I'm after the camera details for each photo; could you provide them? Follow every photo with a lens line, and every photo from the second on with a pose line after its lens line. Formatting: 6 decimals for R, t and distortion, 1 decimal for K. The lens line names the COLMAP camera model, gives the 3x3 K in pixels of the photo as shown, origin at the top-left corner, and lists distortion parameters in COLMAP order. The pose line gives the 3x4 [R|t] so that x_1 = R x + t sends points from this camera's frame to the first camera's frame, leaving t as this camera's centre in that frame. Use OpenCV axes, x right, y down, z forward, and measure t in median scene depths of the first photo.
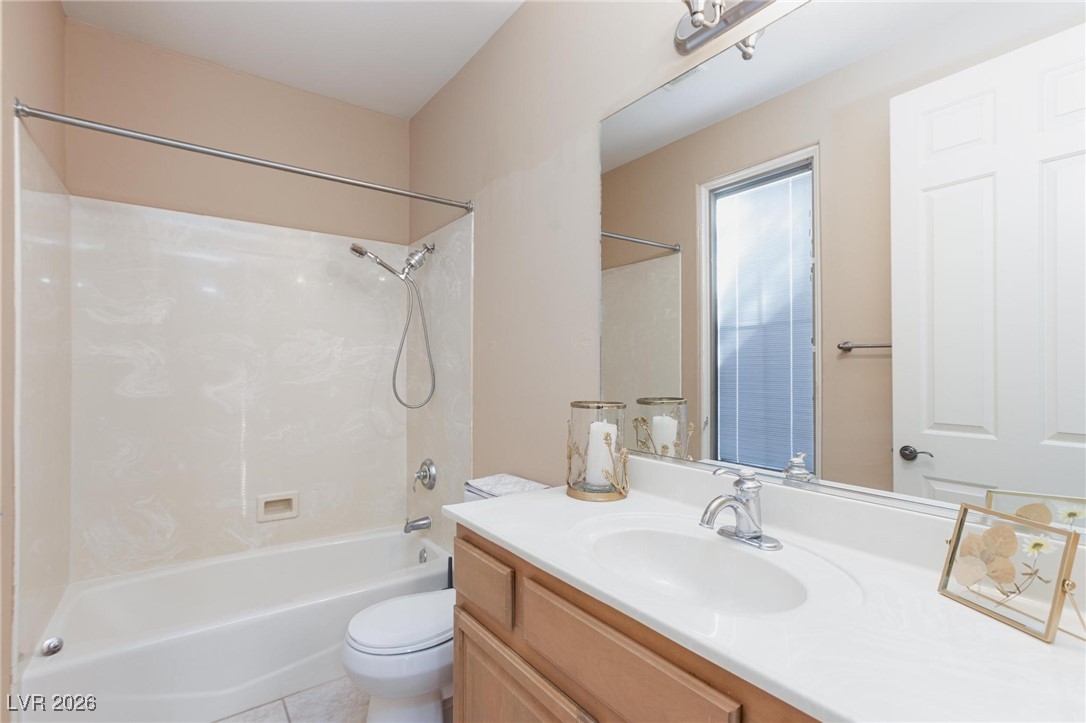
lens RADIAL K [[499.5, 0, 538.2], [0, 499.5, 359.1], [0, 0, 1]] dist [-0.029665, 0.016377]
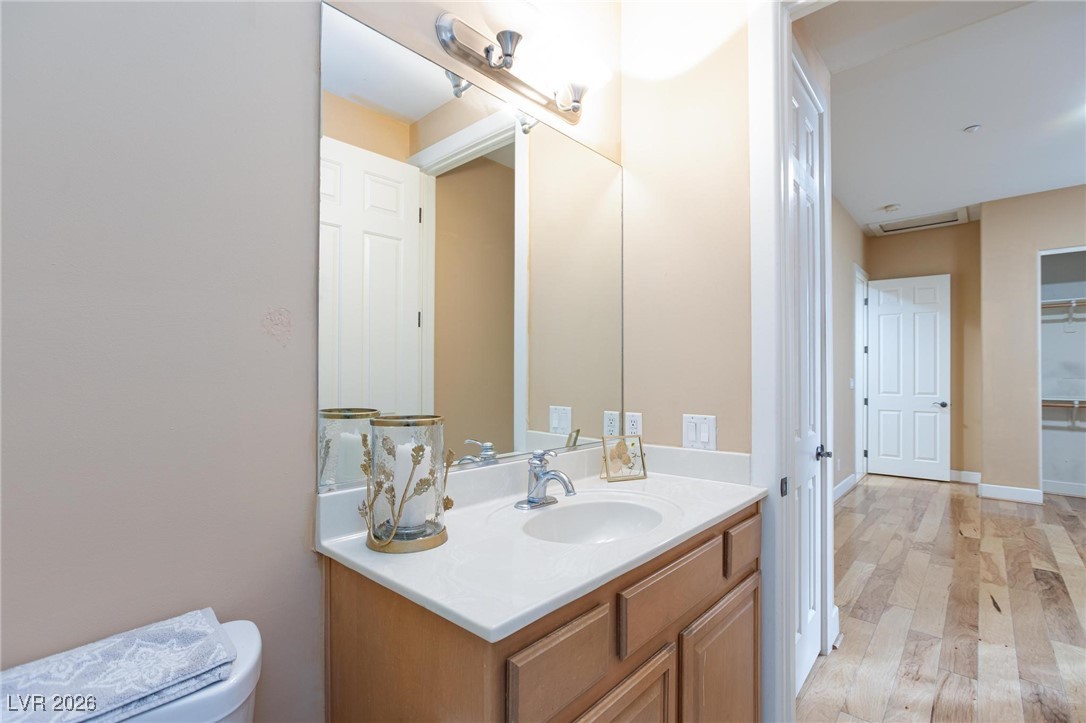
lens RADIAL K [[499.5, 0, 538.2], [0, 499.5, 359.1], [0, 0, 1]] dist [-0.029665, 0.016377]
pose [[-0.195316, 0.025480, 0.980409, -0.971014], [-0.016731, 0.999430, -0.029308, 0.022626], [-0.980598, -0.022128, -0.194779, 1.400122]]
